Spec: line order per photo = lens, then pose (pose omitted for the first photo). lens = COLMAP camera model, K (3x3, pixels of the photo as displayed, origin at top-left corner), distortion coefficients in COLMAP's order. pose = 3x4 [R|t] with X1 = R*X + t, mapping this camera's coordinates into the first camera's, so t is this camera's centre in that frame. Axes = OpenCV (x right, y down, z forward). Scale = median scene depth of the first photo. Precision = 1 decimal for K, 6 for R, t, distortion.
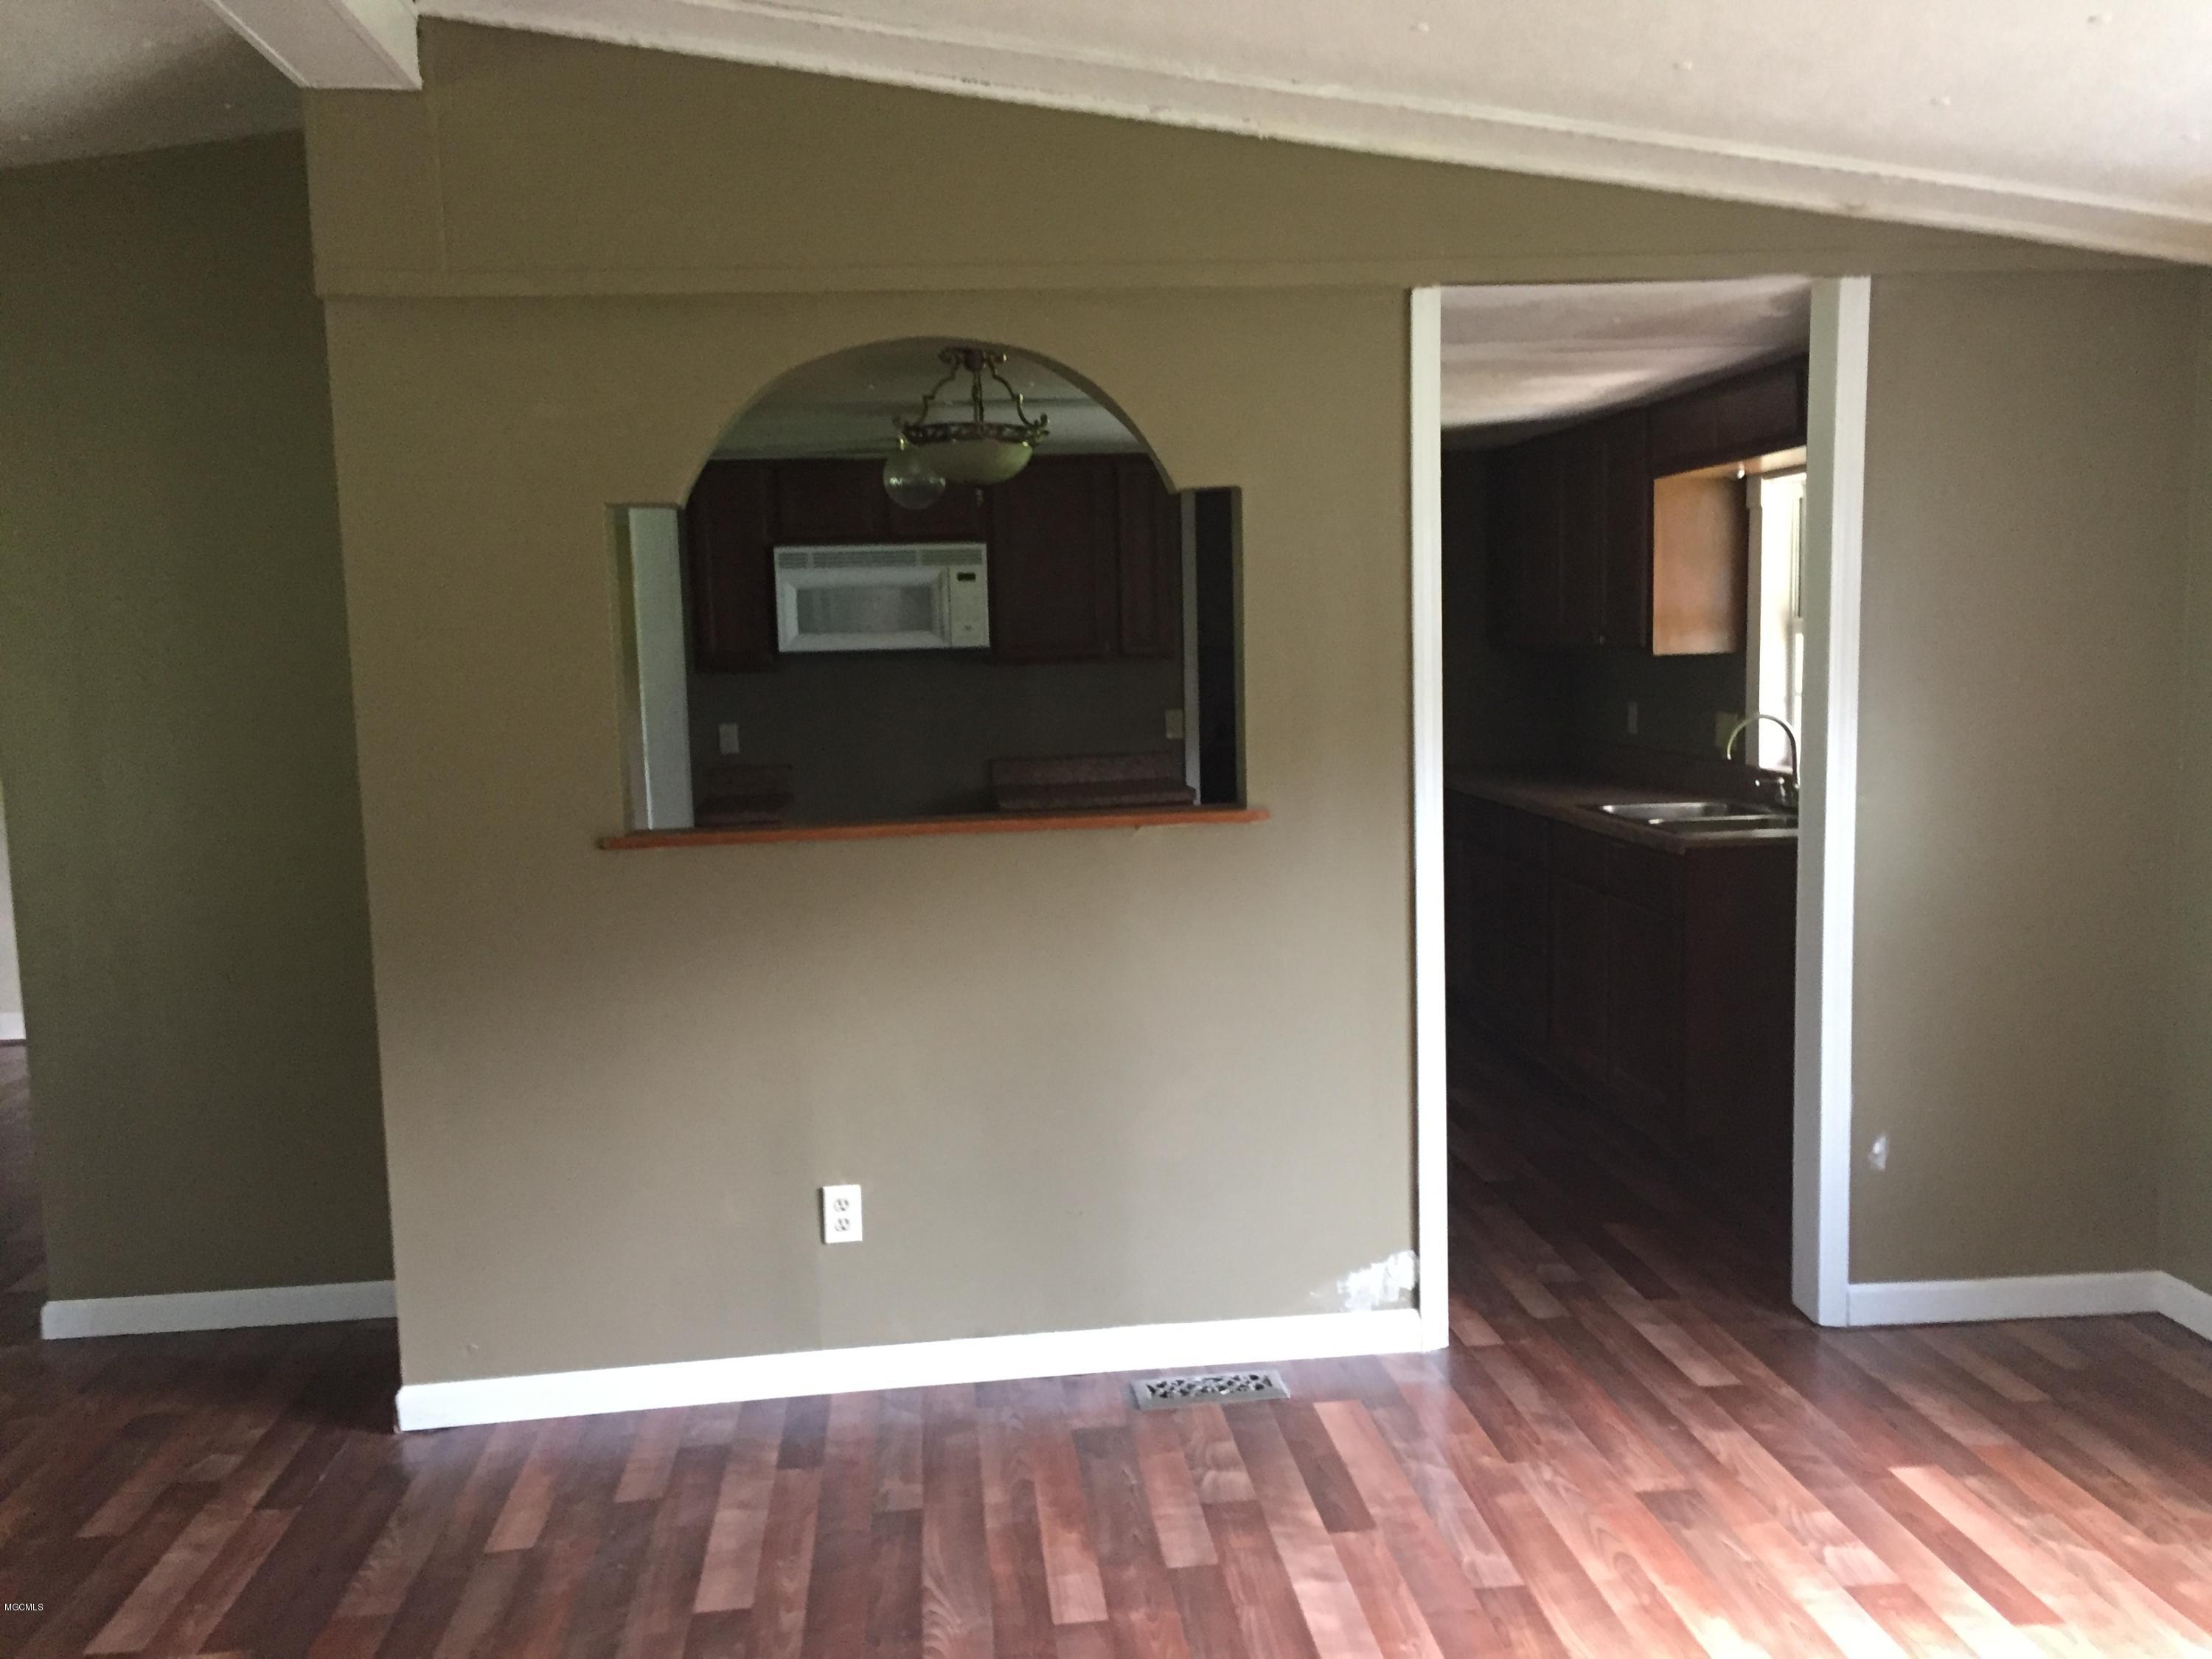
lens RADIAL K [[1873.7, 0, 1110.8], [0, 1873.7, 826.2], [0, 0, 1]] dist [0.045752, -0.018123]
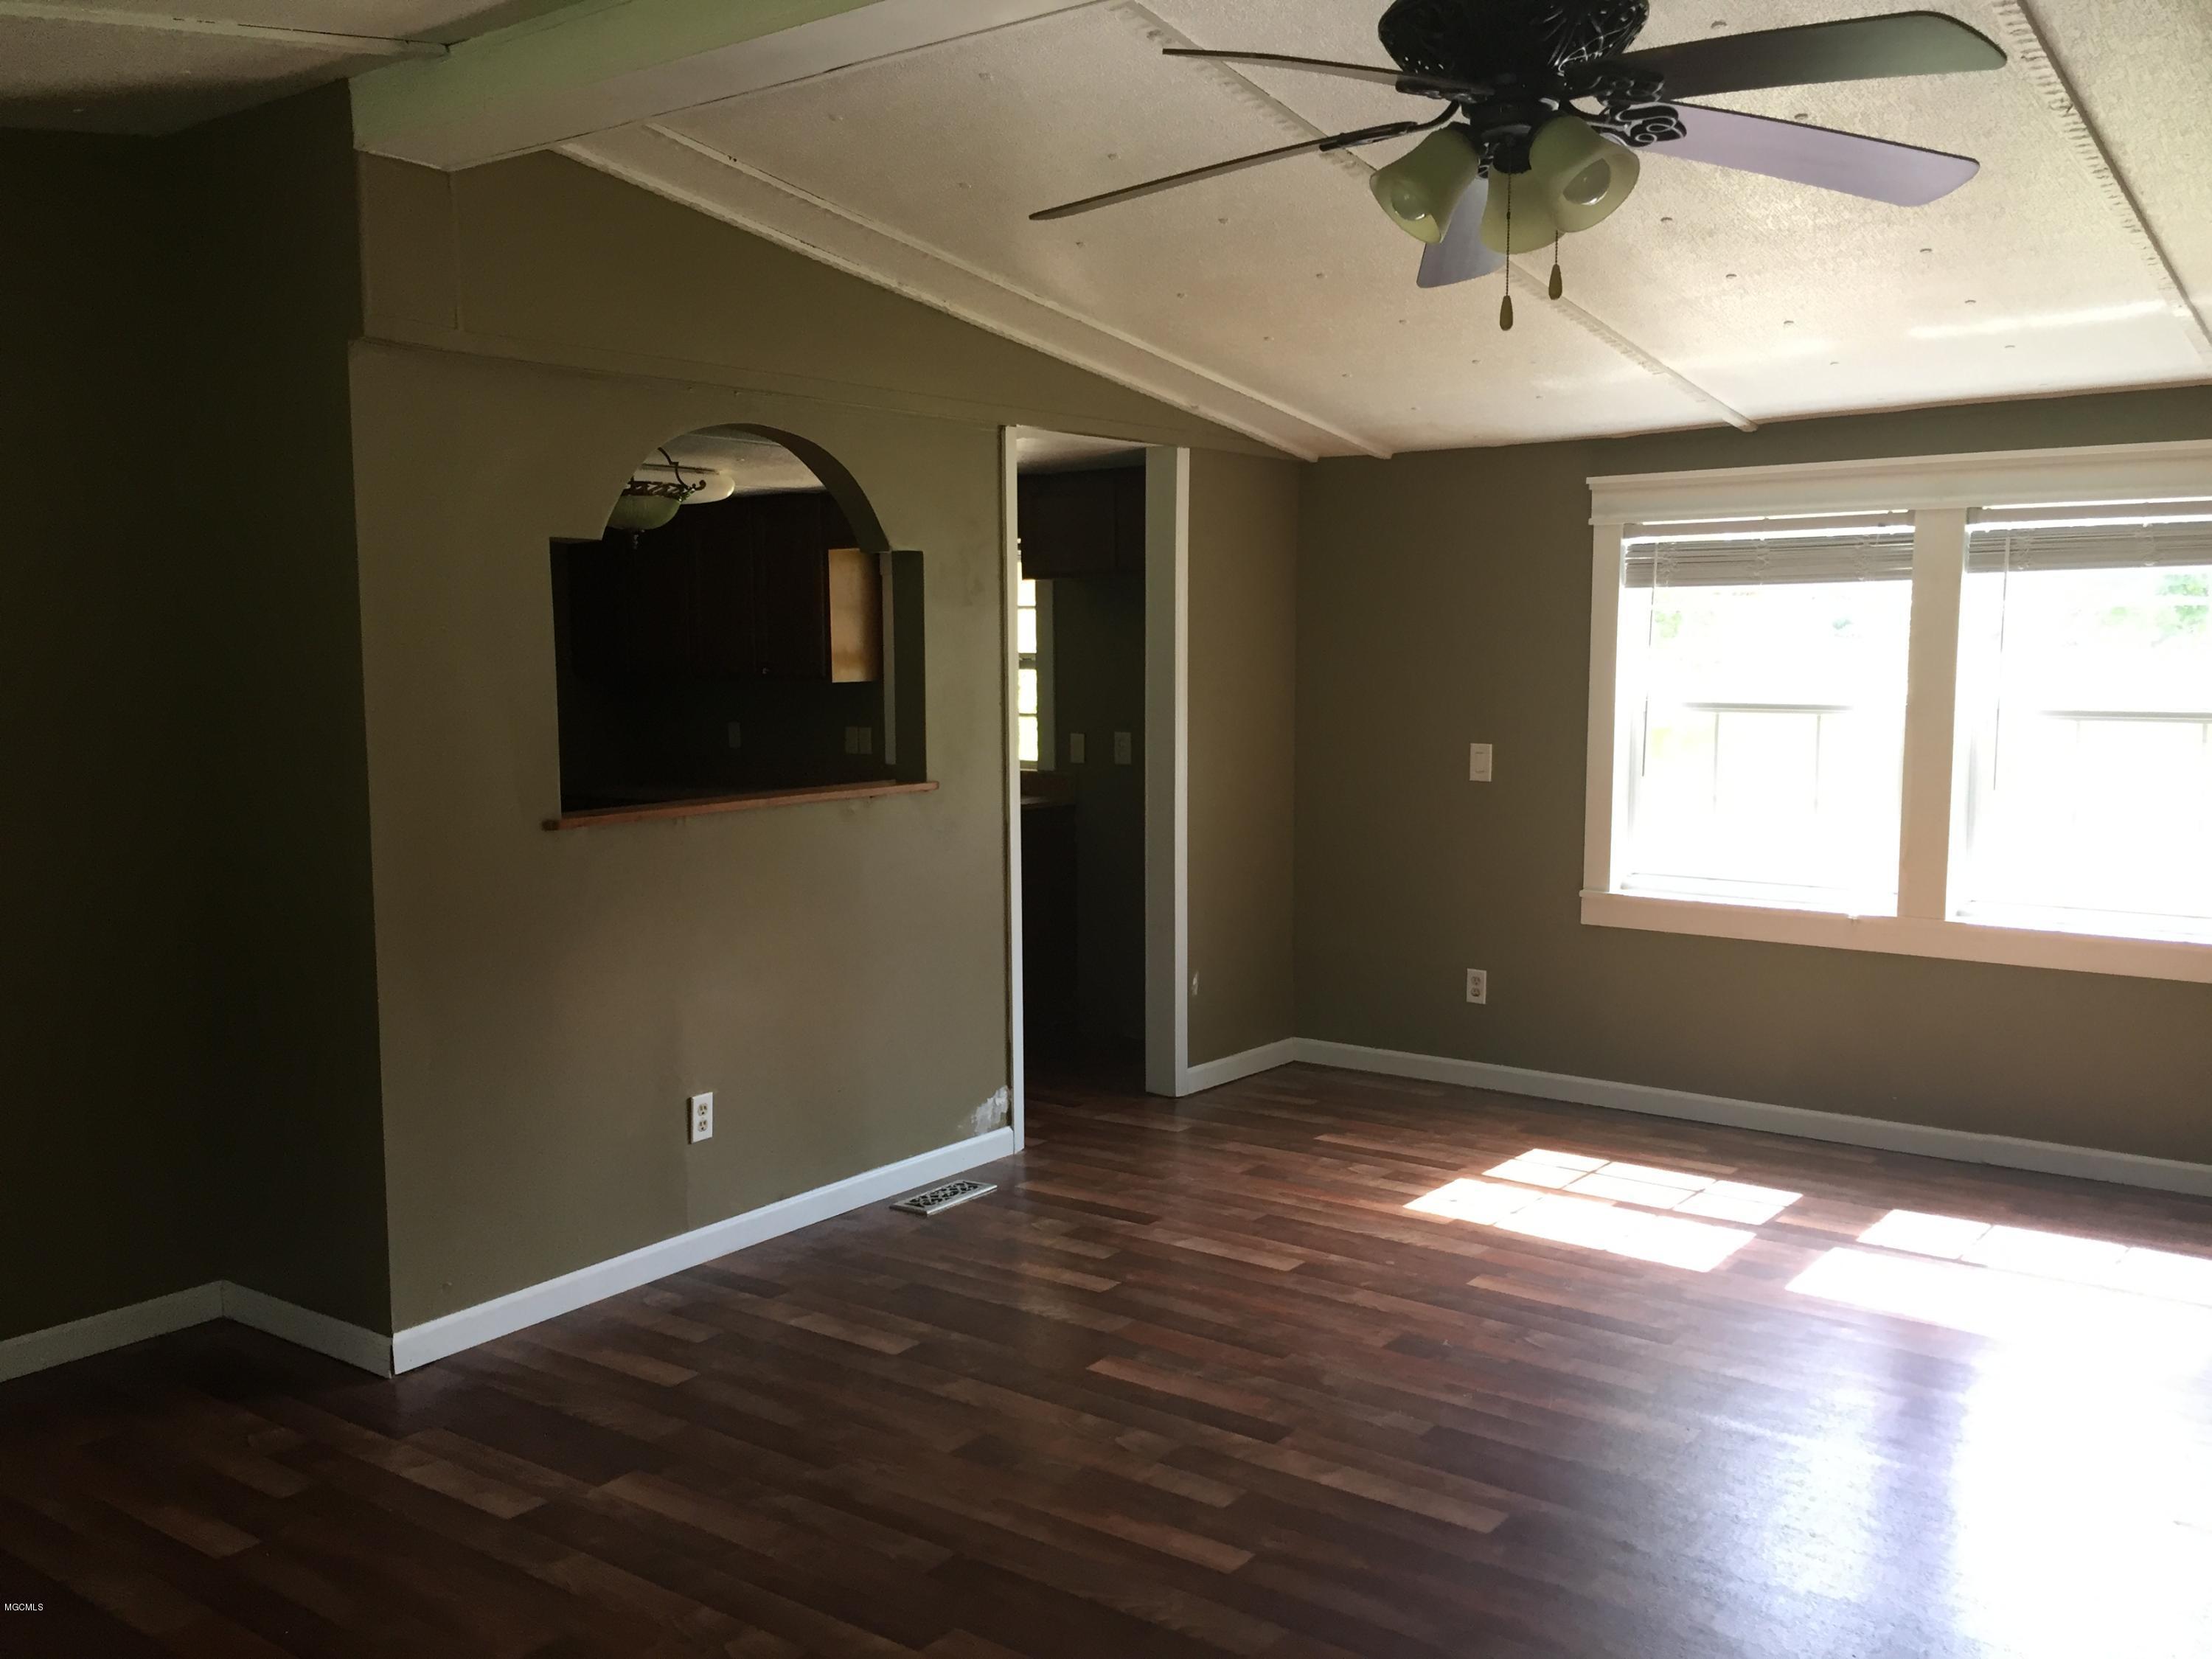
lens RADIAL K [[1873.7, 0, 1108.2], [0, 1873.7, 834.4], [0, 0, 1]] dist [0.045752, -0.018123]
pose [[0.683537, -0.051012, 0.728131, -0.858408], [0.067153, 0.997719, 0.006858, 0.029555], [-0.726820, 0.044208, 0.685404, -0.056034]]
